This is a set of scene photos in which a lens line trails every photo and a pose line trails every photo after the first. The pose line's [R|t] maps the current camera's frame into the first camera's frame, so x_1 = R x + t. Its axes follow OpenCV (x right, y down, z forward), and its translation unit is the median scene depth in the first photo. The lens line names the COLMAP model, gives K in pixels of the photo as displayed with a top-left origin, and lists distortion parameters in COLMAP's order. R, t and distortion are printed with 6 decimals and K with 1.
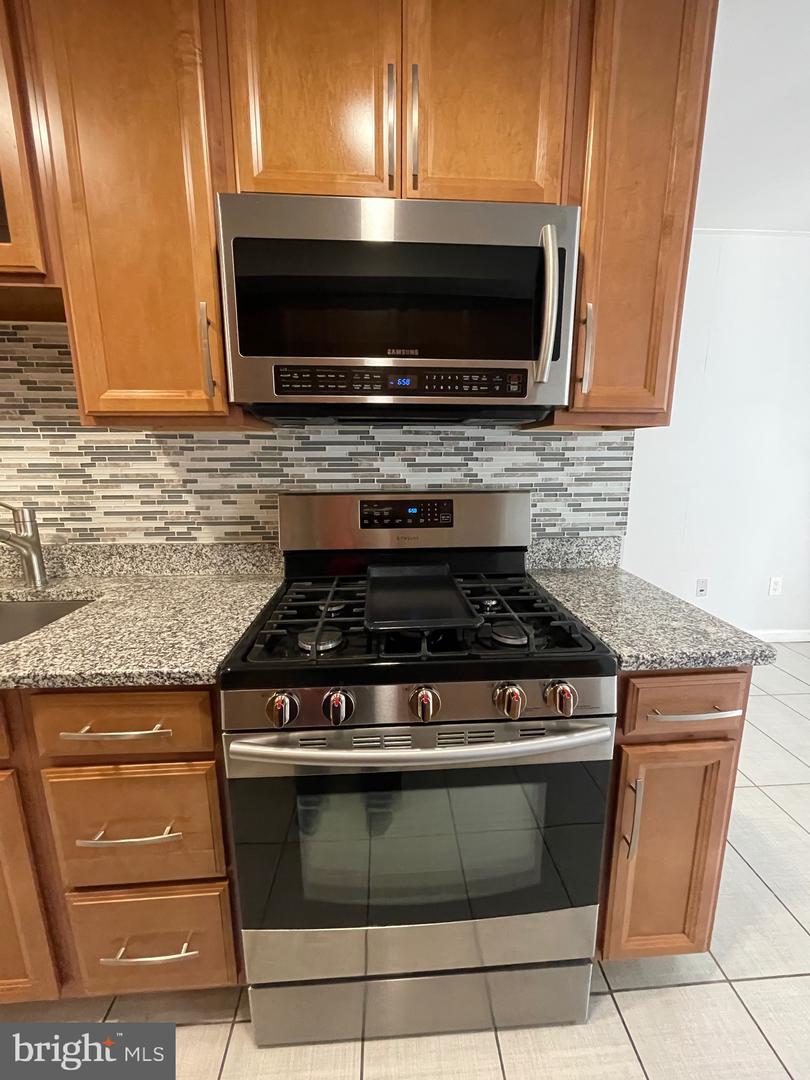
lens RADIAL K [[437.7, 0, 411.9], [0, 437.7, 540.9], [0, 0, 1]] dist [-0.005677, 0.001924]
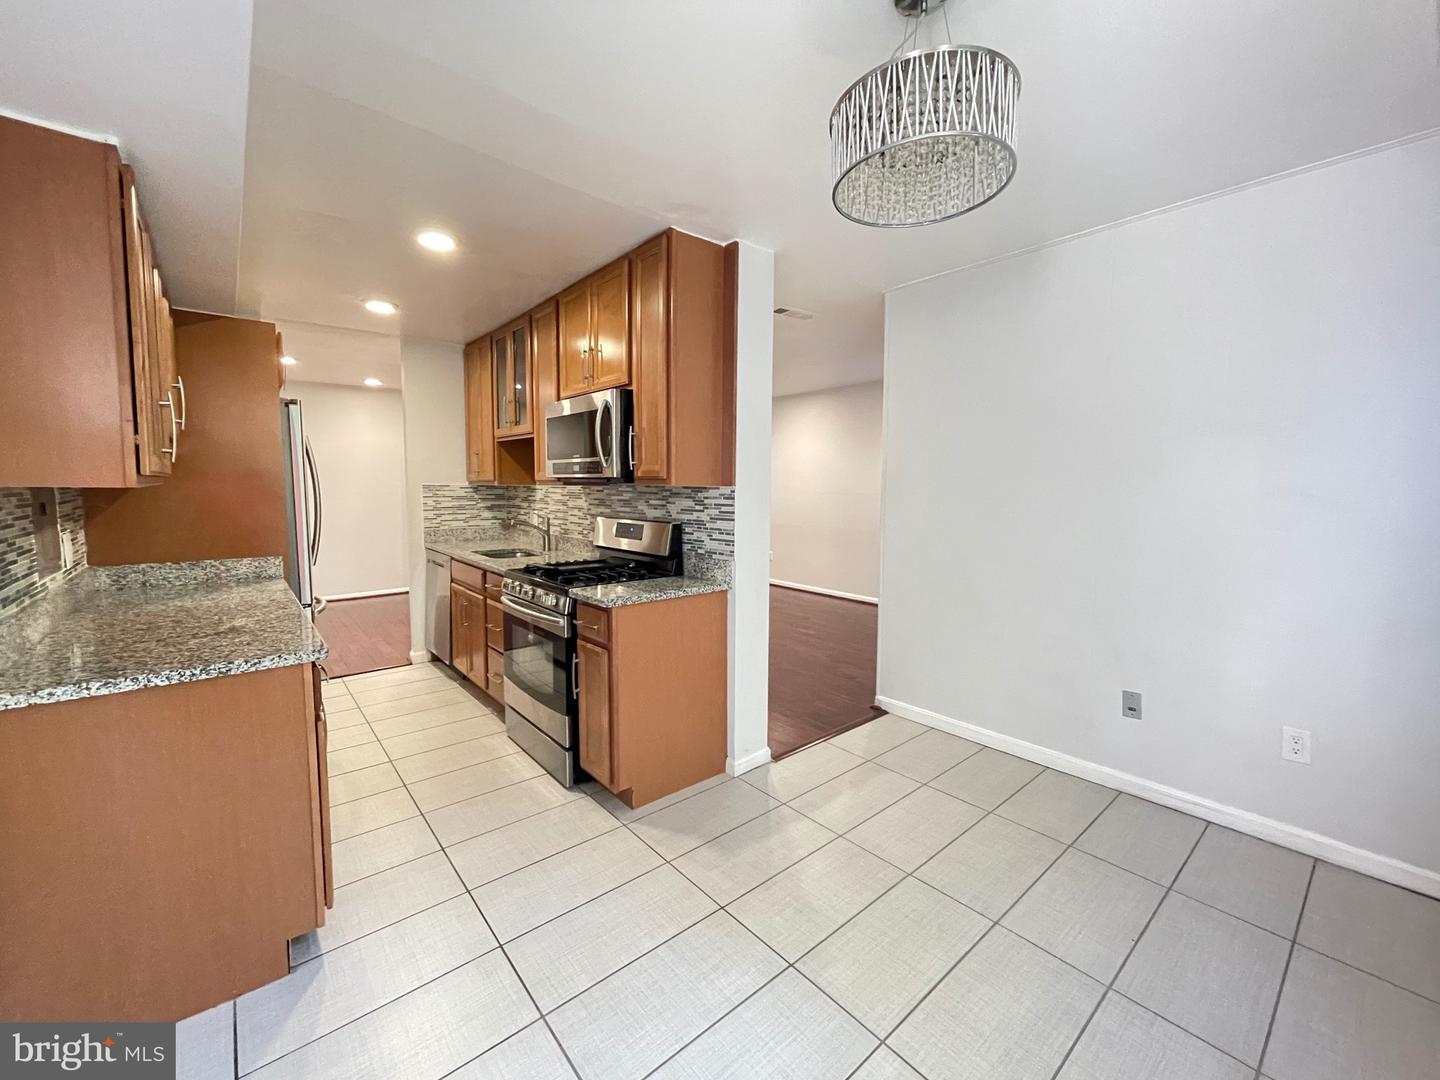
lens RADIAL K [[583.6, 0, 722.4], [0, 583.6, 539.3], [0, 0, 1]] dist [-0.005677, 0.001924]
pose [[0.599924, 0.077534, -0.796291, 2.075642], [-0.168984, 0.985119, -0.031392, -0.017058], [0.782007, 0.153394, 0.604099, -0.146482]]
